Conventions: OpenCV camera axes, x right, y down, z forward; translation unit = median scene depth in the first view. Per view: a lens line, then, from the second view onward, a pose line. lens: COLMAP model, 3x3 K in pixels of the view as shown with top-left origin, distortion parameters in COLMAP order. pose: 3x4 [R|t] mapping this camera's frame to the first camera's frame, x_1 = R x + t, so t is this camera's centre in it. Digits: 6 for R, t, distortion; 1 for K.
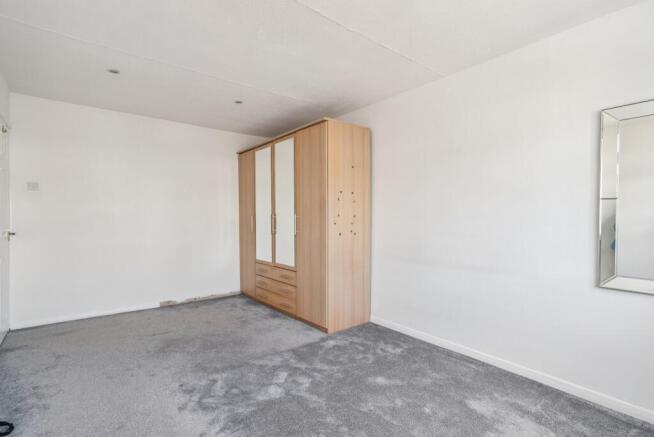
lens RADIAL K [[306.8, 0, 328.8], [0, 306.8, 211.5], [0, 0, 1]] dist [-0.001502, -0.000309]
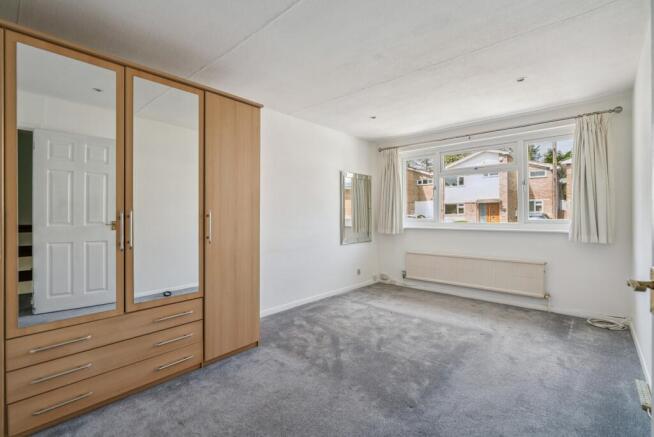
lens RADIAL K [[299.1, 0, 327.0], [0, 299.1, 218.5], [0, 0, 1]] dist [-0.000111, -0.000166]
pose [[-0.156555, -0.002603, 0.987666, -0.776540], [-0.001950, 0.999995, 0.002326, 0.020689], [-0.987667, -0.001562, -0.156560, 0.811092]]
